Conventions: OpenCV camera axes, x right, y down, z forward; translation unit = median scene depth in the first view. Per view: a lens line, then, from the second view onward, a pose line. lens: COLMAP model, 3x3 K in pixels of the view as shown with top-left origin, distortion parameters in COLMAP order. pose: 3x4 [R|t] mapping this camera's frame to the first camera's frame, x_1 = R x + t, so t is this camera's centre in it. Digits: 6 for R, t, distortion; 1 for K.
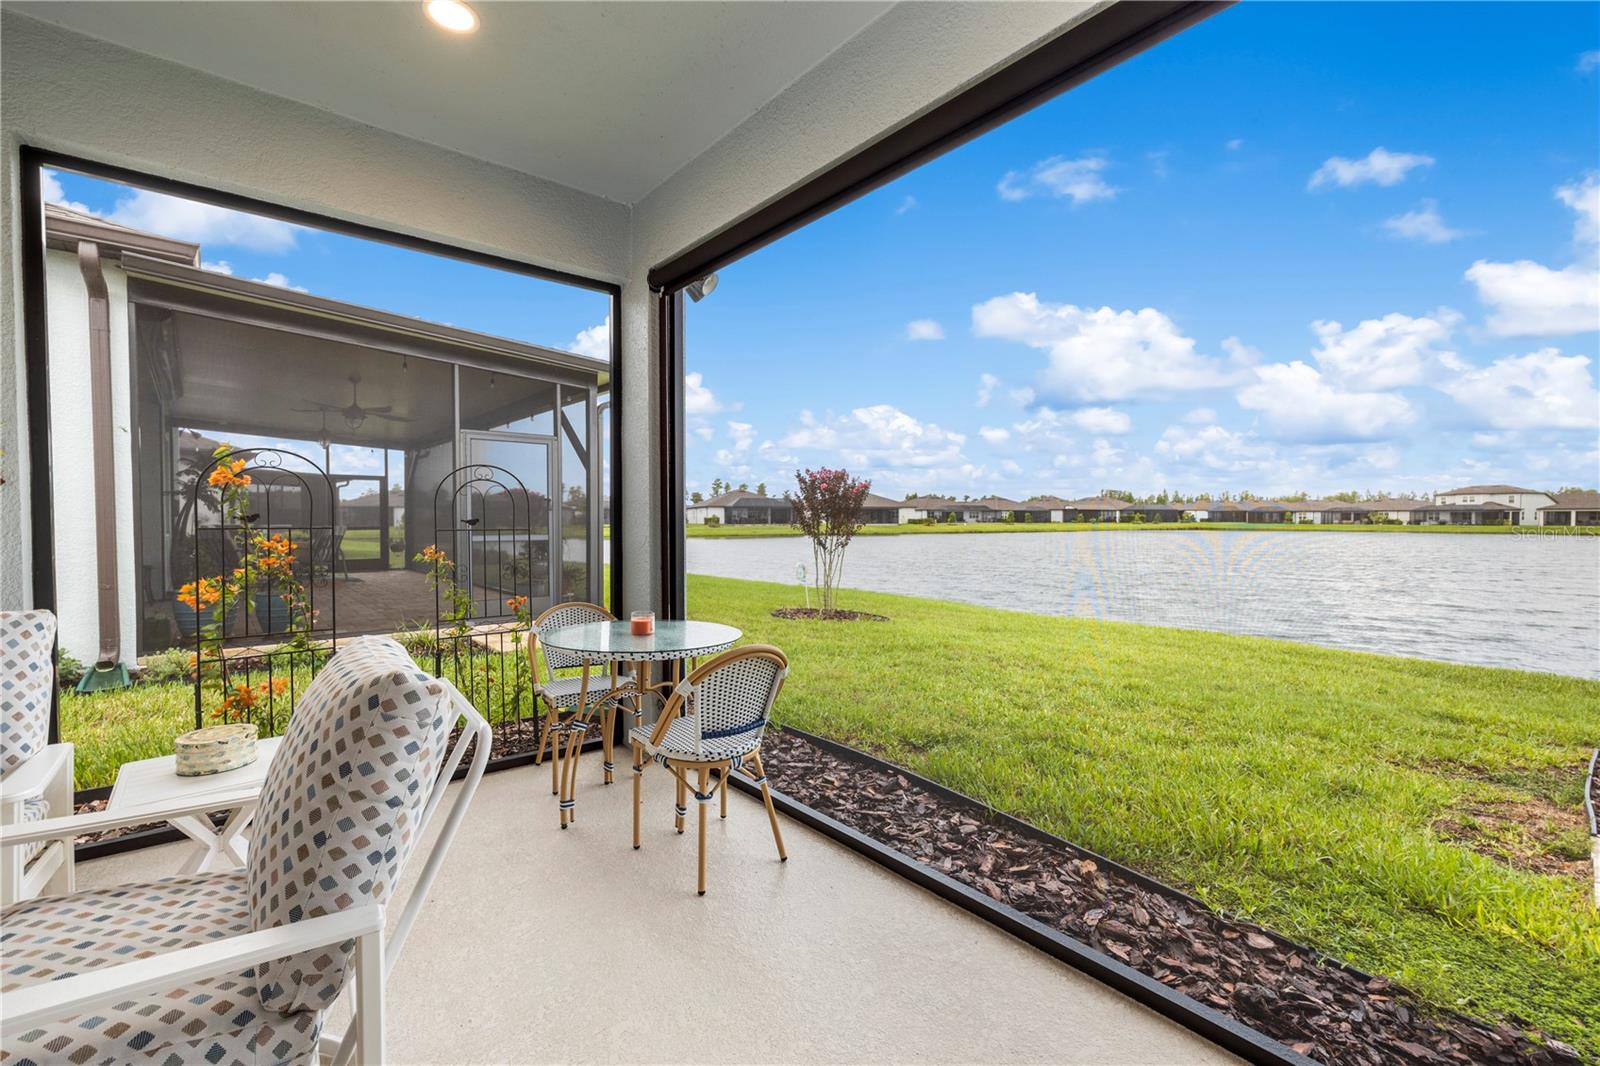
lens RADIAL K [[673.3, 0, 791.7], [0, 673.3, 533.1], [0, 0, 1]] dist [-0.000422, 0.000222]
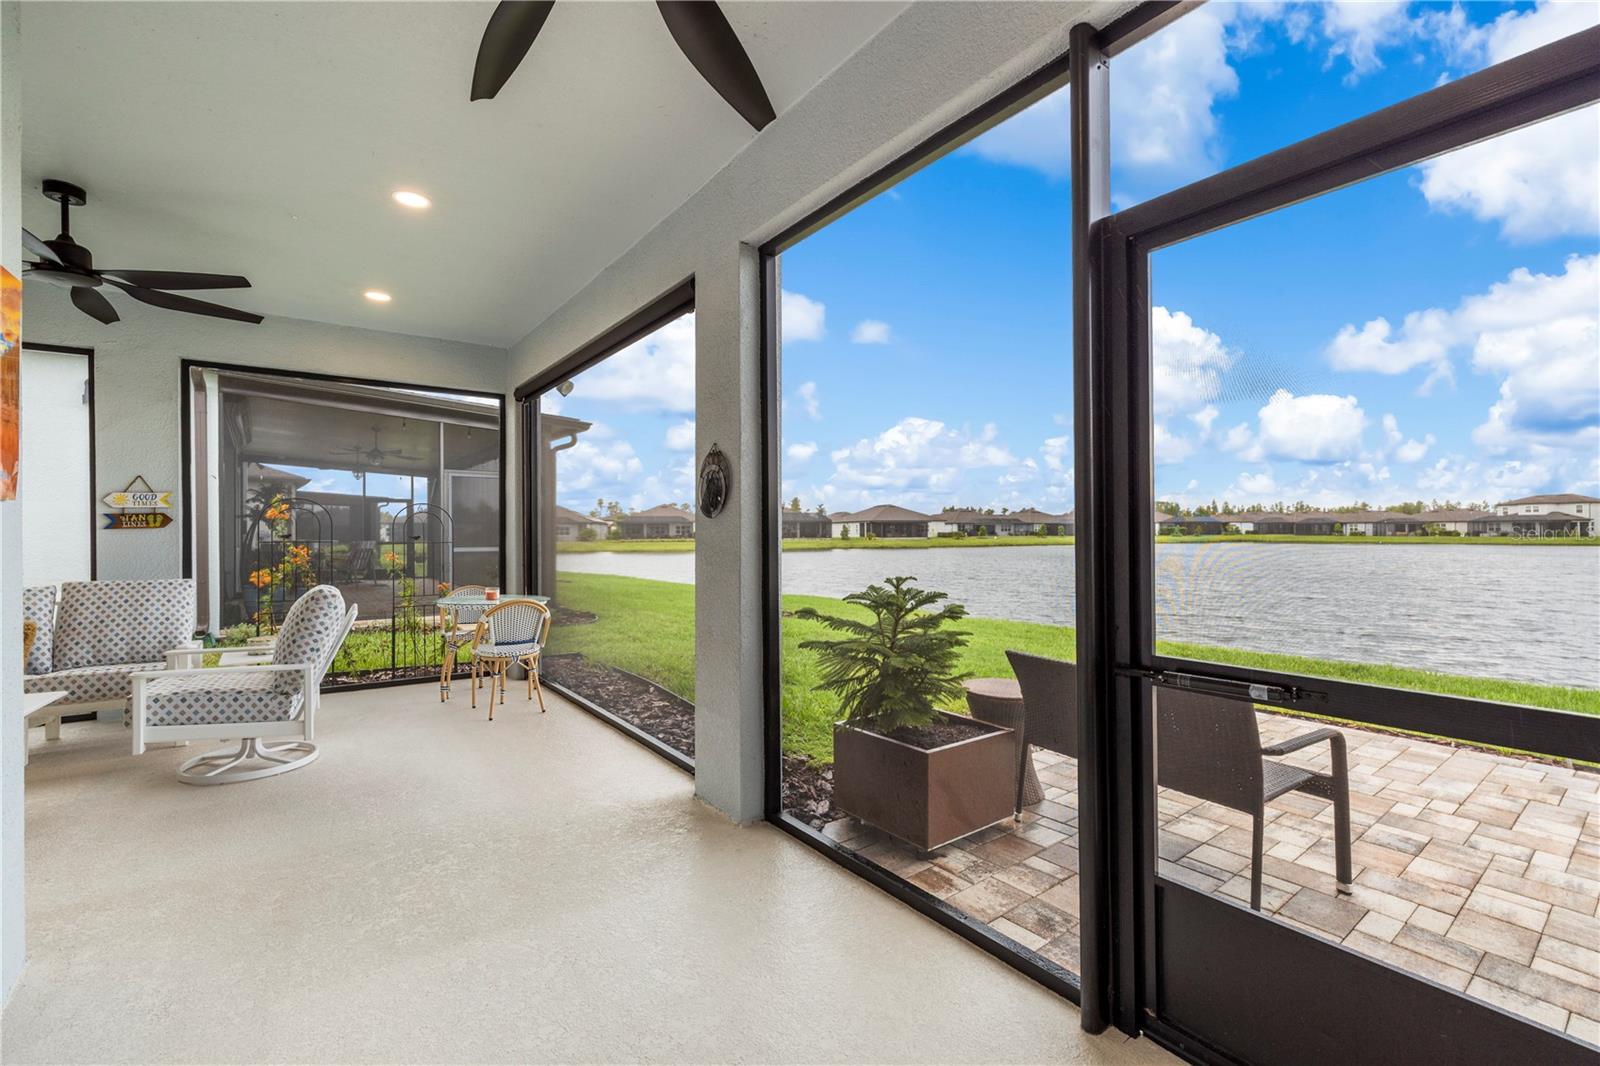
lens RADIAL K [[673.3, 0, 791.3], [0, 673.3, 532.0], [0, 0, 1]] dist [-0.000422, 0.000222]
pose [[0.998407, -0.004246, -0.056269, 0.141855], [0.002991, 0.999745, -0.022373, 0.002324], [0.056349, 0.022169, 0.998165, -0.159077]]
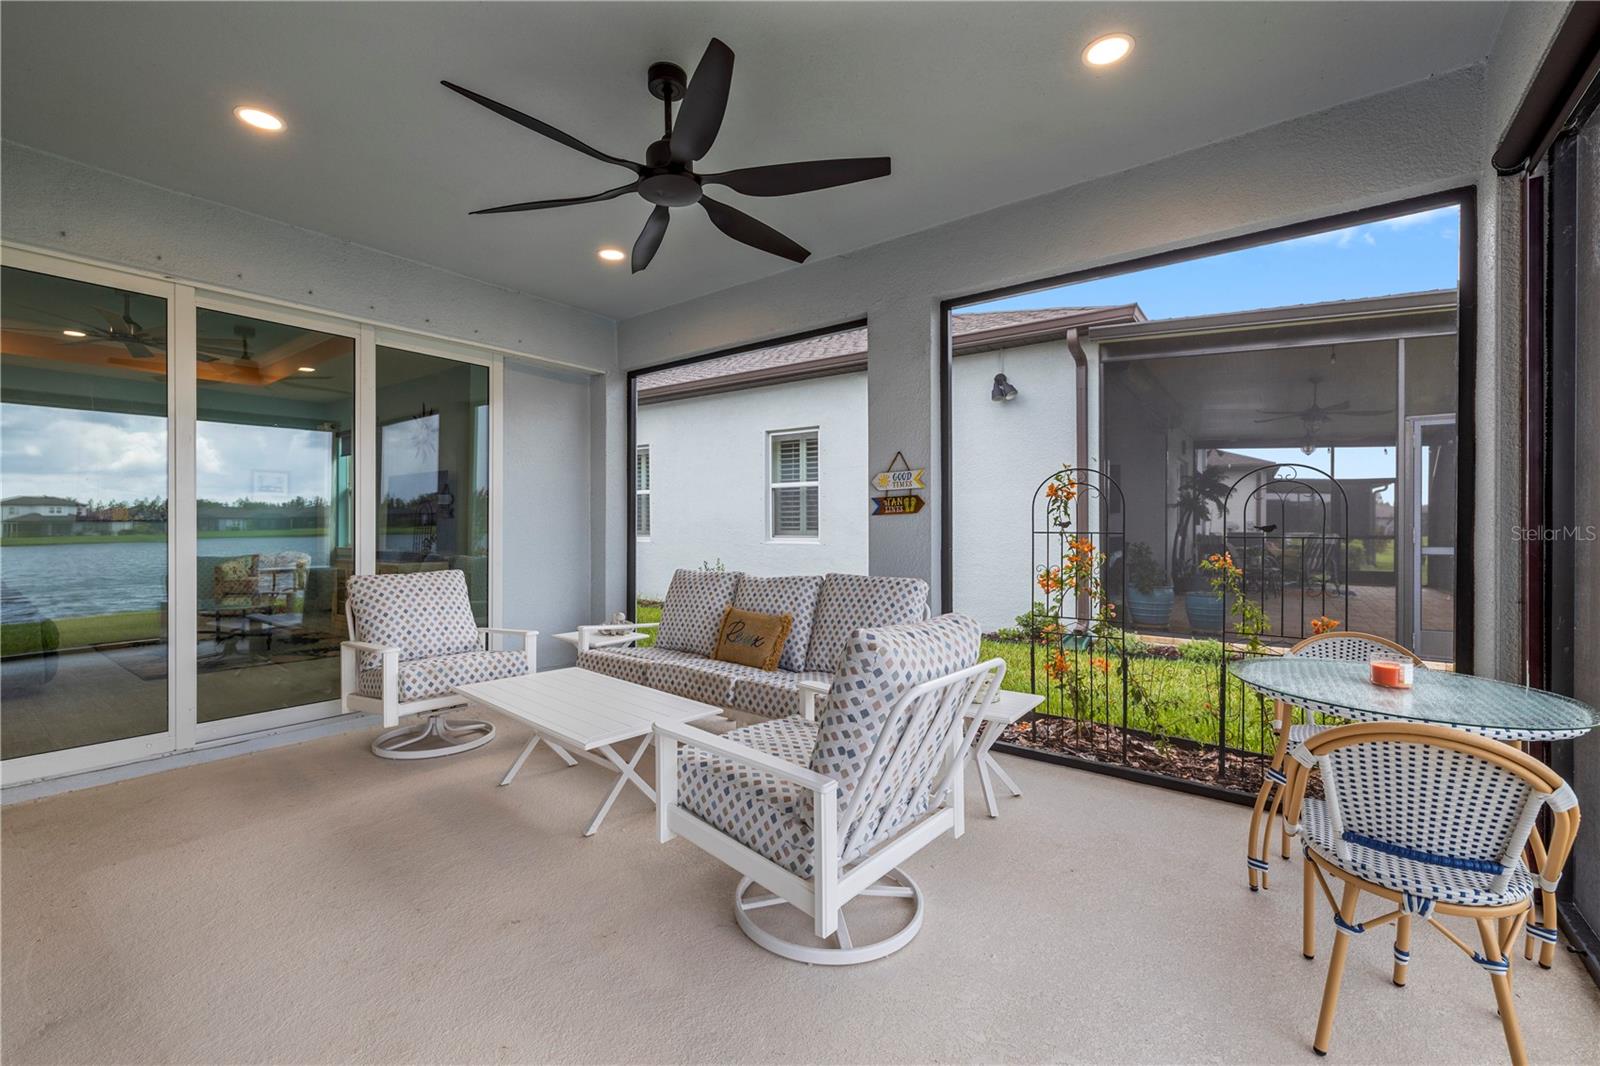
lens RADIAL K [[673.3, 0, 800.8], [0, 673.3, 531.0], [0, 0, 1]] dist [-0.000422, 0.000222]
pose [[0.231299, 0.006336, -0.972862, 0.067052], [-0.021287, 0.999772, 0.001450, -0.000276], [0.972650, 0.020374, 0.231381, 0.046614]]
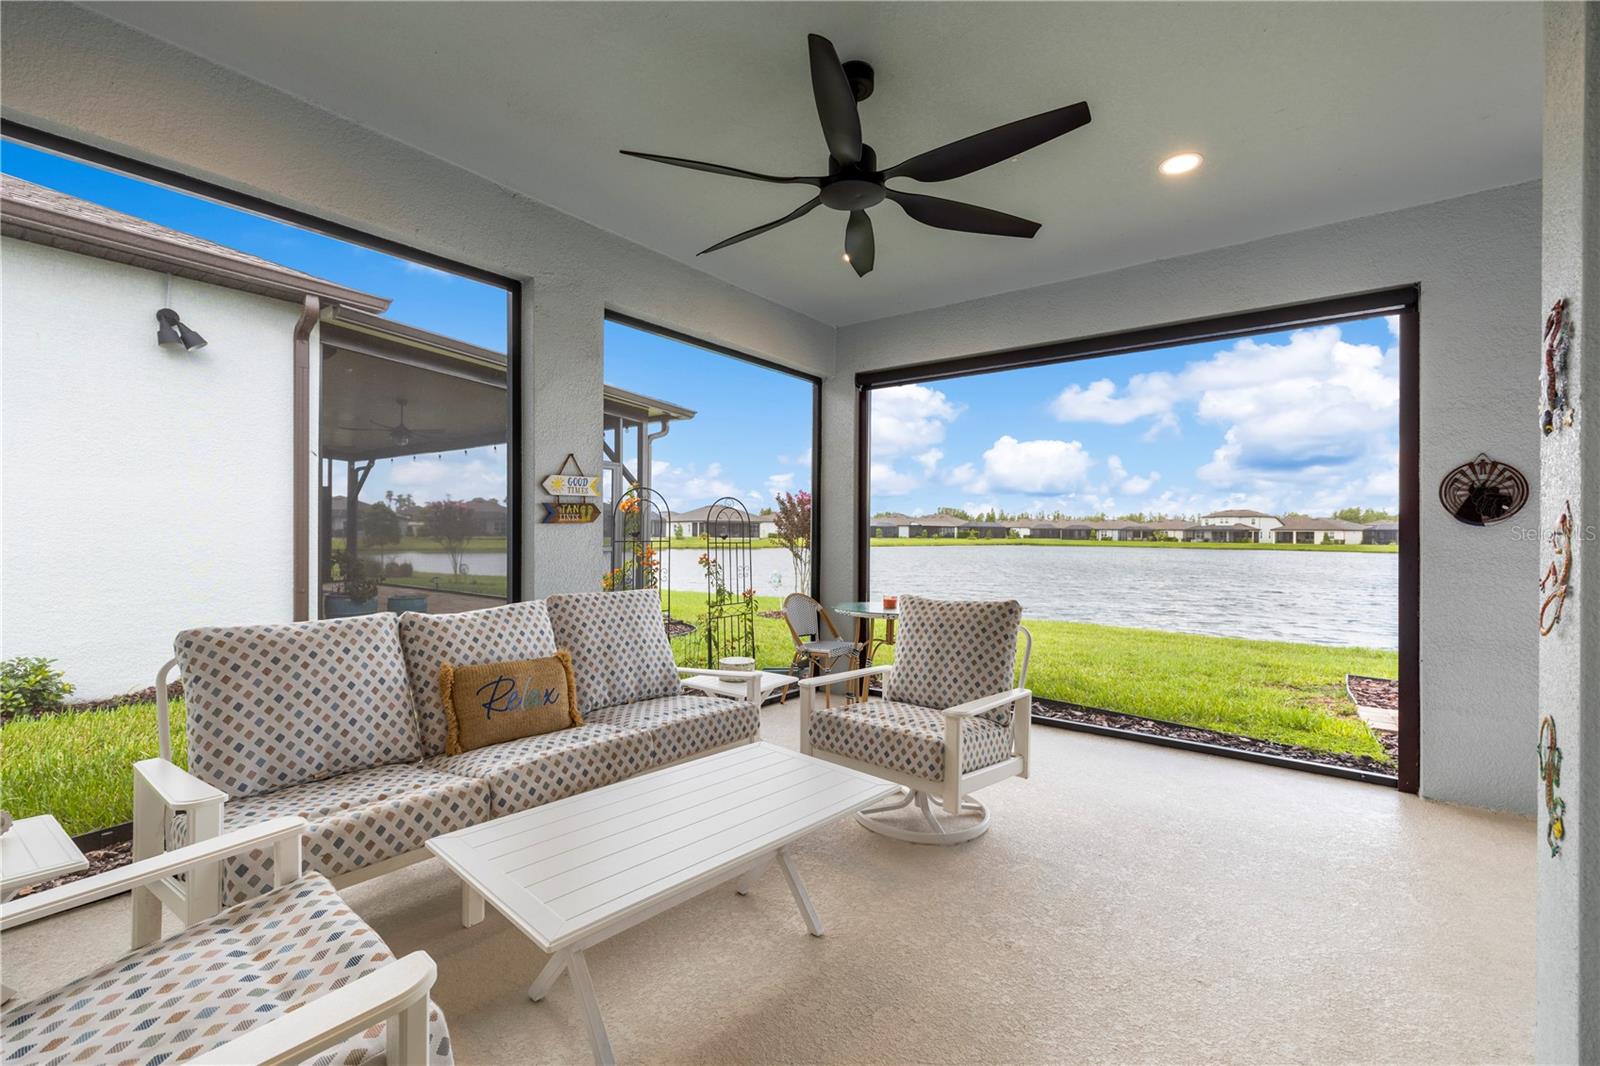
lens RADIAL K [[673.3, 0, 796.6], [0, 673.3, 531.1], [0, 0, 1]] dist [-0.000422, 0.000222]
pose [[0.975045, 0.009407, 0.221810, -0.166994], [-0.004199, 0.999704, -0.023944, 0.000954], [-0.221970, 0.022415, 0.974796, -0.111057]]
